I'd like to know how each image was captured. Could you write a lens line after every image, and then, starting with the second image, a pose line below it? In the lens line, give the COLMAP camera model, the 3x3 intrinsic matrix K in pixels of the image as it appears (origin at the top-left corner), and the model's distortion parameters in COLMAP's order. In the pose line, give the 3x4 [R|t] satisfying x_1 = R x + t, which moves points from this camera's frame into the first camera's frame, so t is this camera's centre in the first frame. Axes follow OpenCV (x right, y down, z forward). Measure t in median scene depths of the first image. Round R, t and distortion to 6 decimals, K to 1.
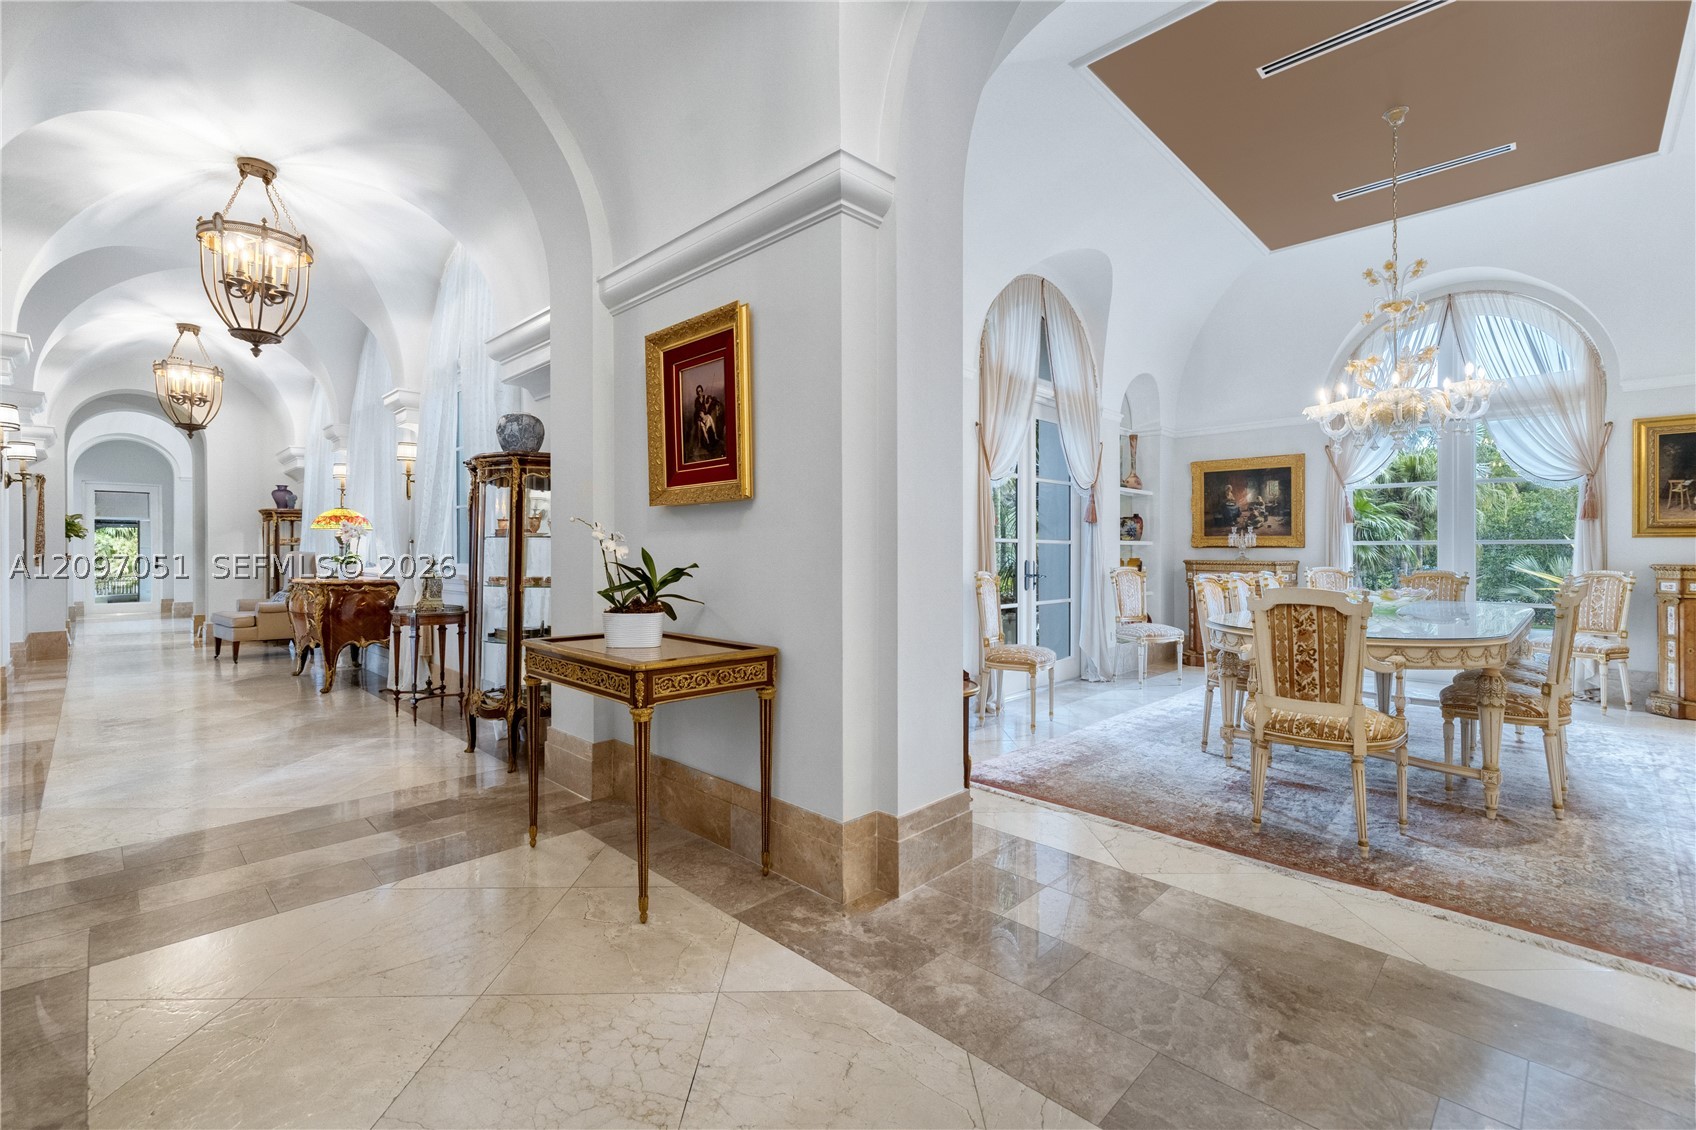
lens RADIAL K [[732.3, 0, 852.4], [0, 732.3, 551.2], [0, 0, 1]] dist [0.002177, -0.000482]
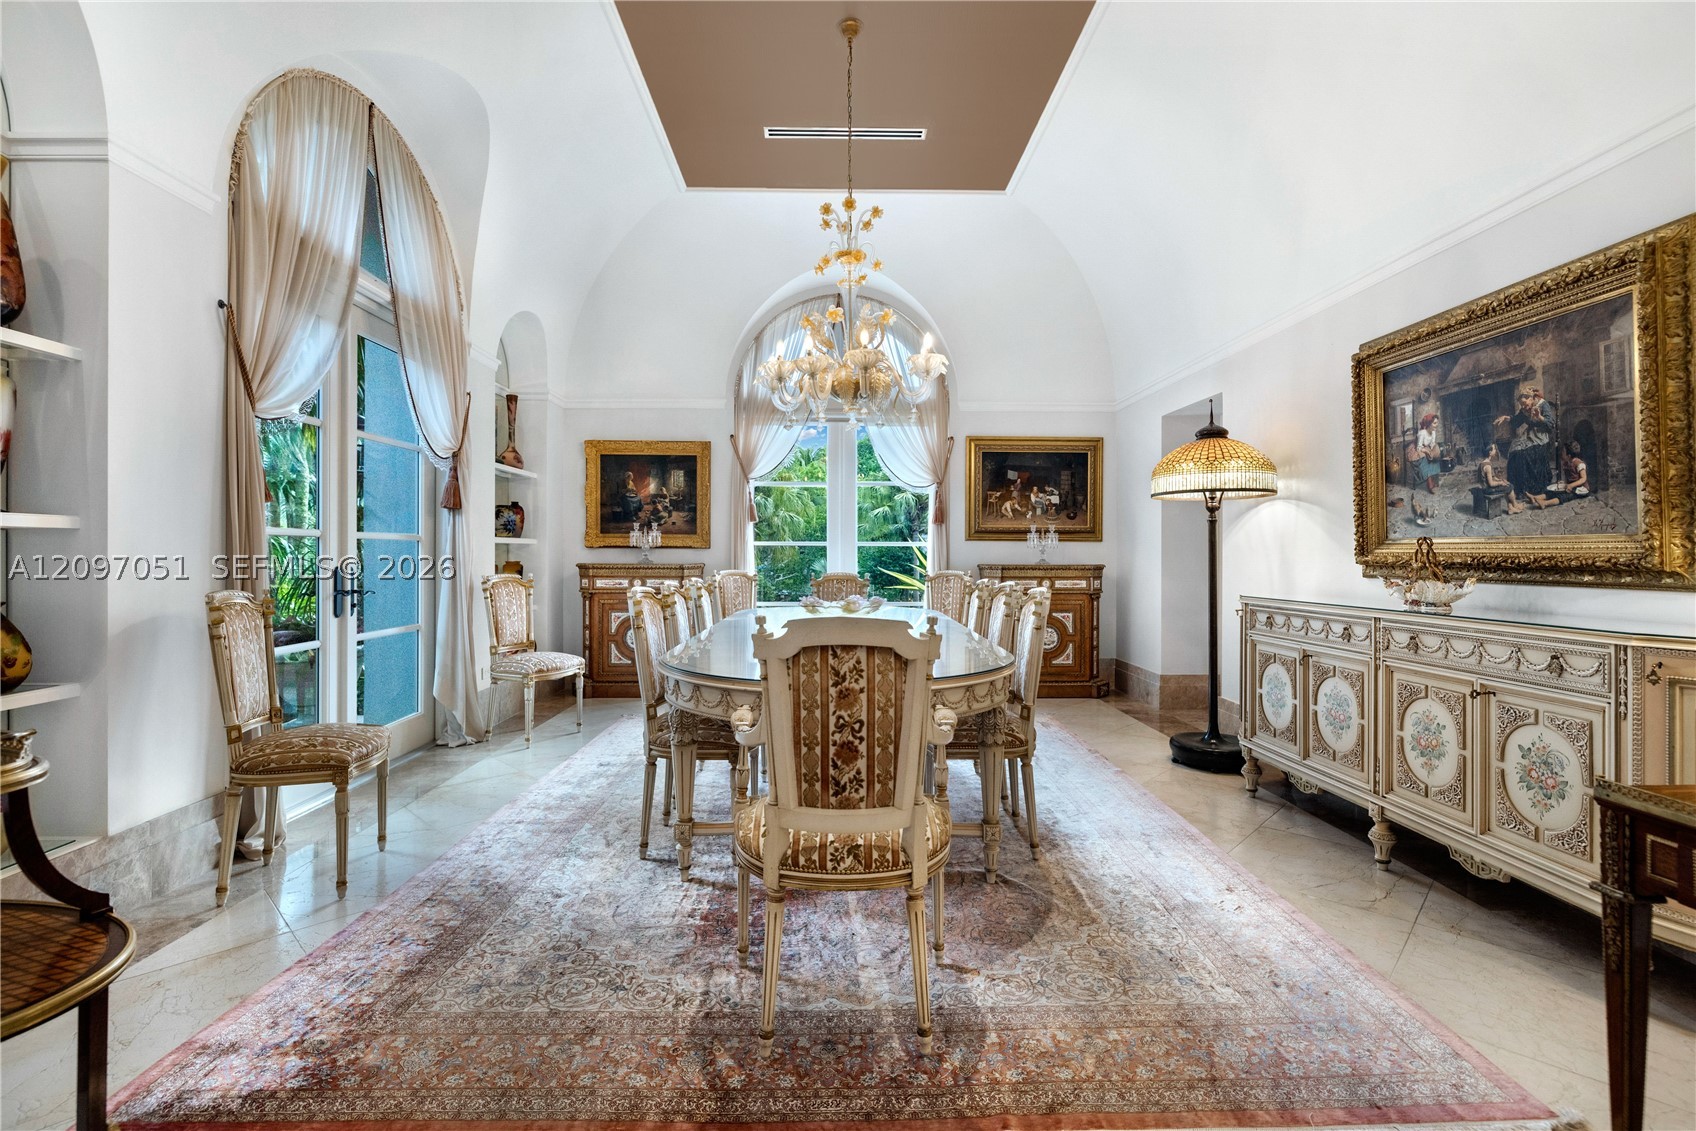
lens RADIAL K [[764.8, 0, 851.0], [0, 764.8, 550.8], [0, 0, 1]] dist [-0.003397, -0.000034]
pose [[0.691909, 0.003277, 0.721977, 0.082392], [-0.001995, 0.999995, -0.002627, 0.000253], [-0.721982, 0.000377, 0.691912, 0.283239]]
